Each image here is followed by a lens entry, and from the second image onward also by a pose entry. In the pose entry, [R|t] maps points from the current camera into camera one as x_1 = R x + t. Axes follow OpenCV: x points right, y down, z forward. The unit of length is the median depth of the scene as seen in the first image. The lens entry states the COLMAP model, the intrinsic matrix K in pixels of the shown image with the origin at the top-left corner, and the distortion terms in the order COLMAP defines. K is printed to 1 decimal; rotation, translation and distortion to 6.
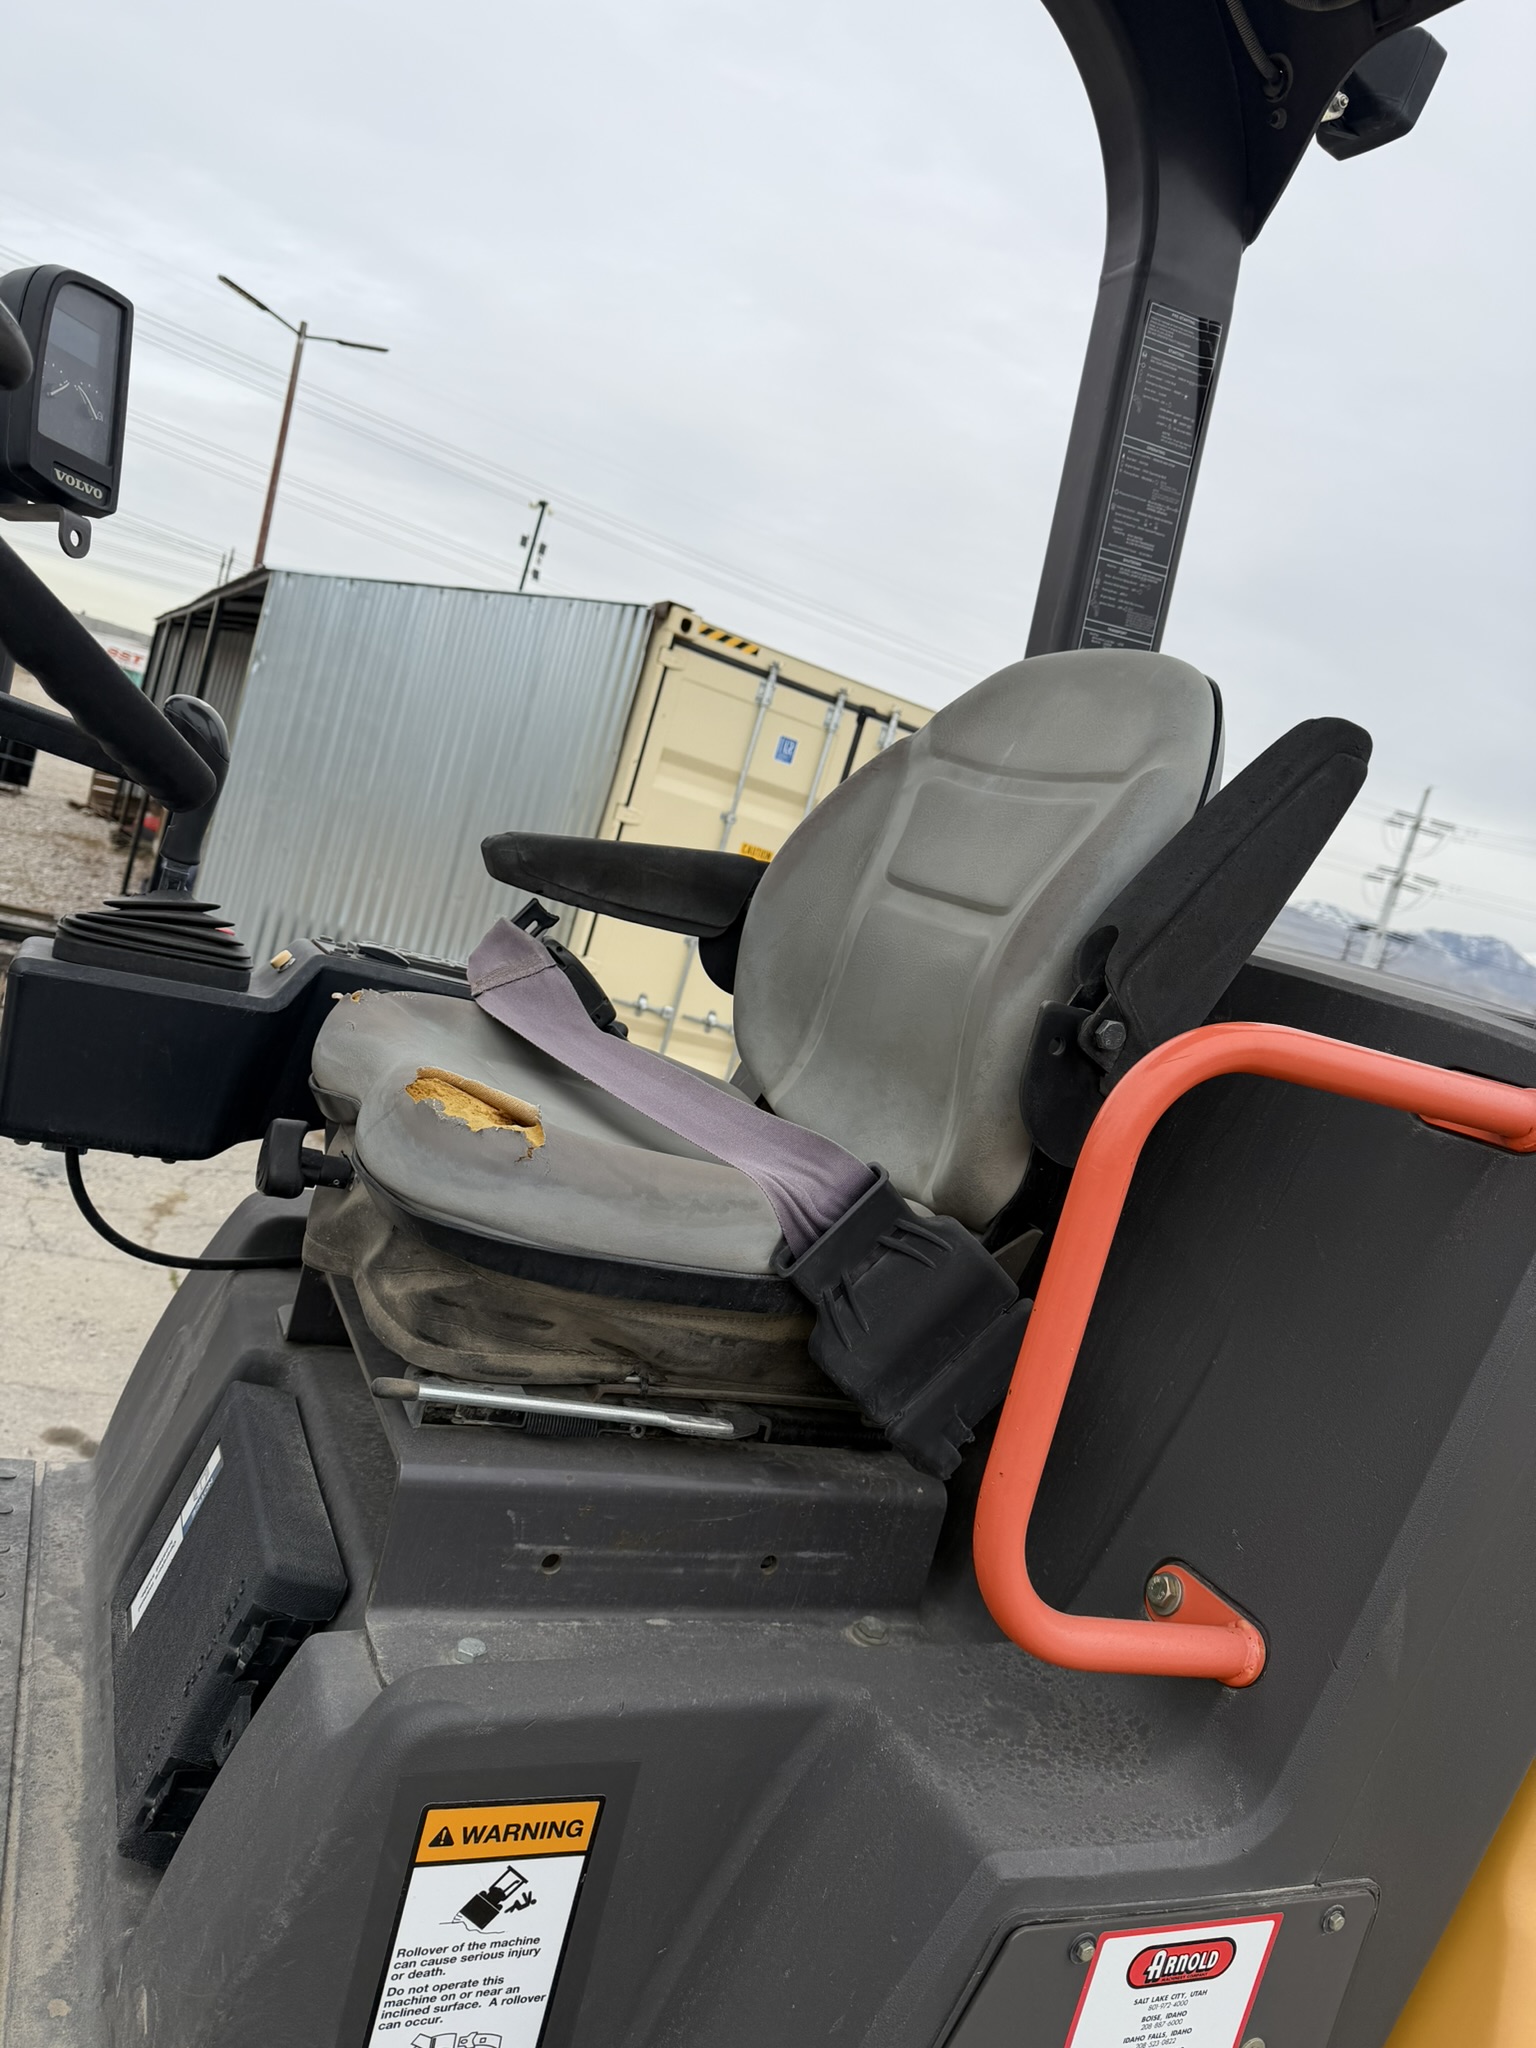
lens RADIAL K [[1456.1, 0, 766.2], [0, 1456.1, 1039.7], [0, 0, 1]] dist [0.052588, -0.079190]
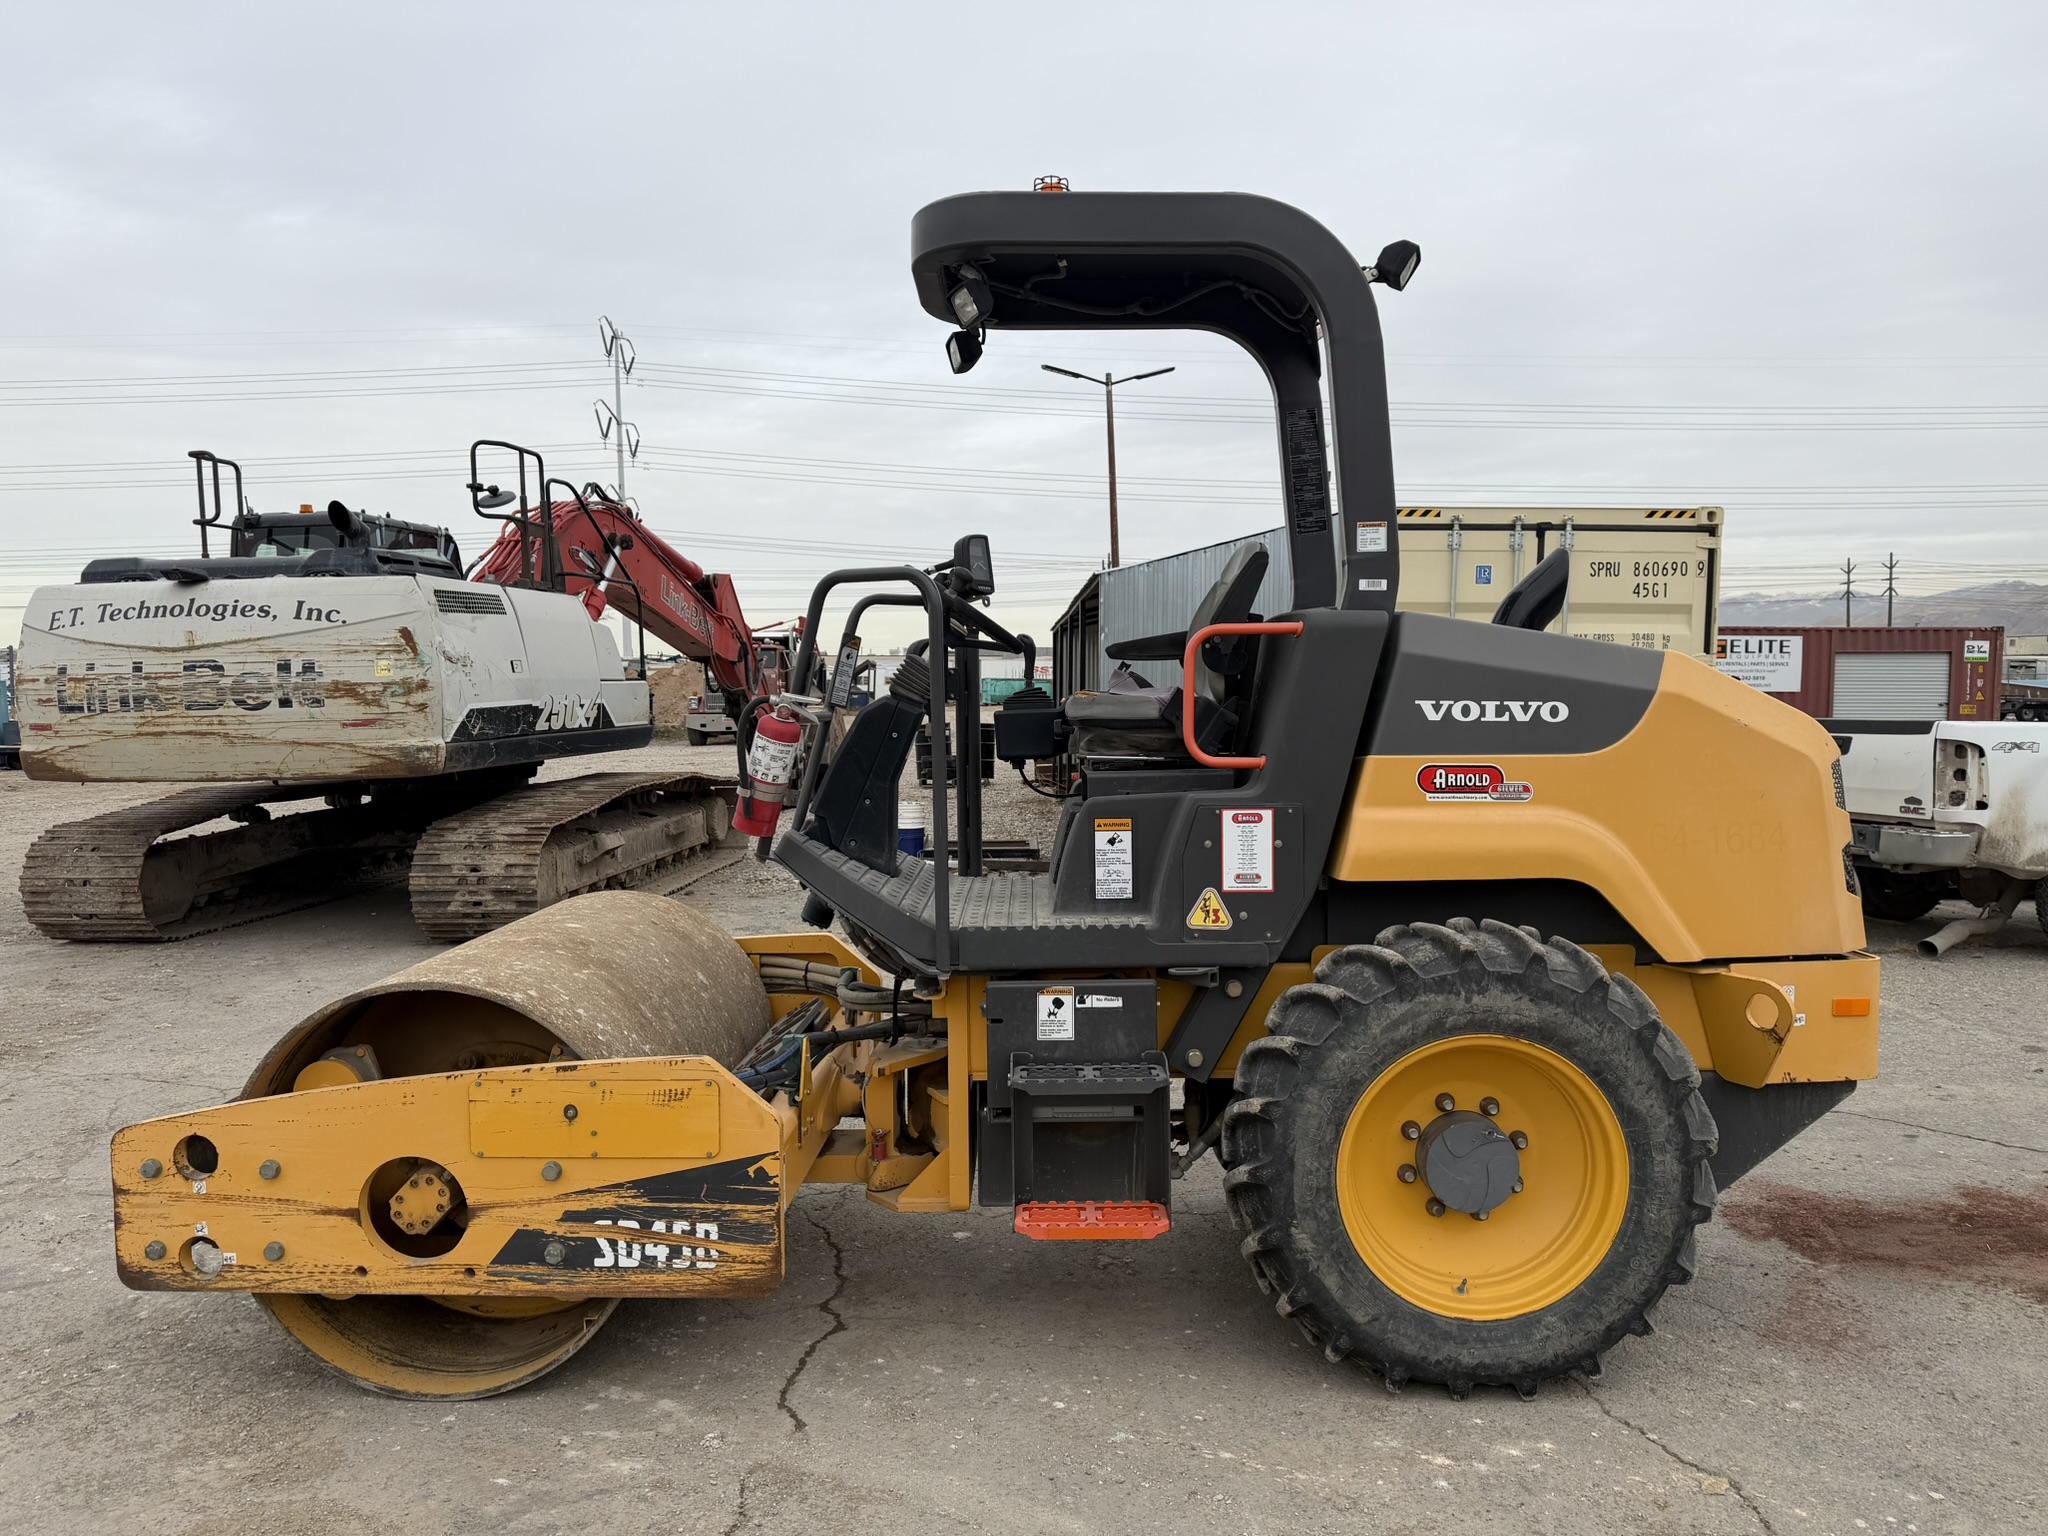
lens RADIAL K [[1456.1, 0, 1029.1], [0, 1456.1, 761.0], [0, 0, 1]] dist [0.052588, -0.079190]
pose [[0.871334, -0.259499, -0.416458, 1.009672], [0.202850, 0.963295, -0.175826, 0.684174], [0.446798, 0.068725, 0.891991, -2.117859]]
